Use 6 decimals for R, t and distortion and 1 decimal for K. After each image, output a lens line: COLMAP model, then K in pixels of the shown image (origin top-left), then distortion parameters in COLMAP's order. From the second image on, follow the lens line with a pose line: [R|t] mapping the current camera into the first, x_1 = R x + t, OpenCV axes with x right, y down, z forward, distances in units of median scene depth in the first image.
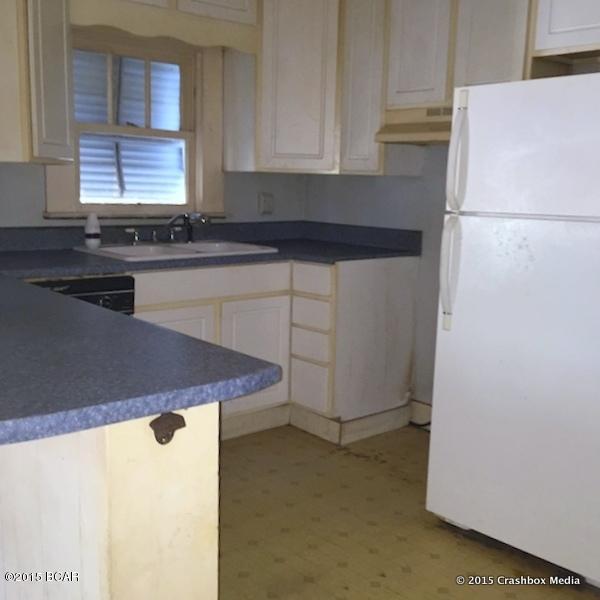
lens RADIAL K [[697.8, 0, 302.4], [0, 697.8, 299.7], [0, 0, 1]] dist [0.076838, 0.000000]
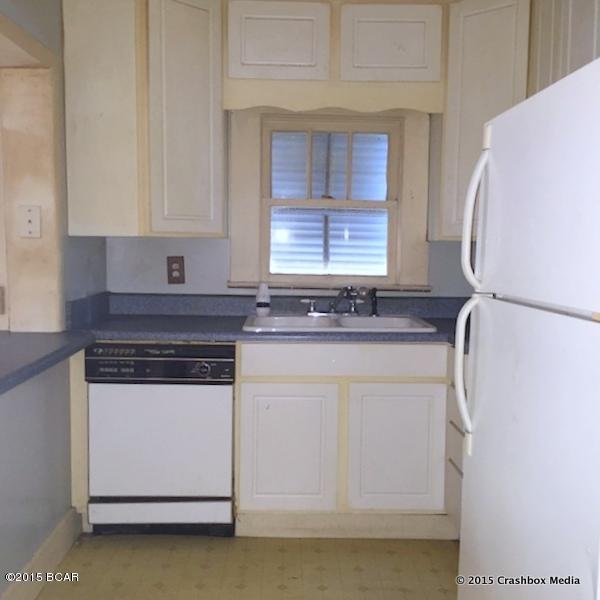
lens RADIAL K [[697.8, 0, 300.5], [0, 697.8, 301.9], [0, 0, 1]] dist [0.076838, 0.000000]
pose [[0.805018, 0.038111, -0.592025, 0.319641], [-0.096402, 0.993074, -0.067156, -0.028567], [0.585365, 0.111134, 0.803117, 0.188783]]
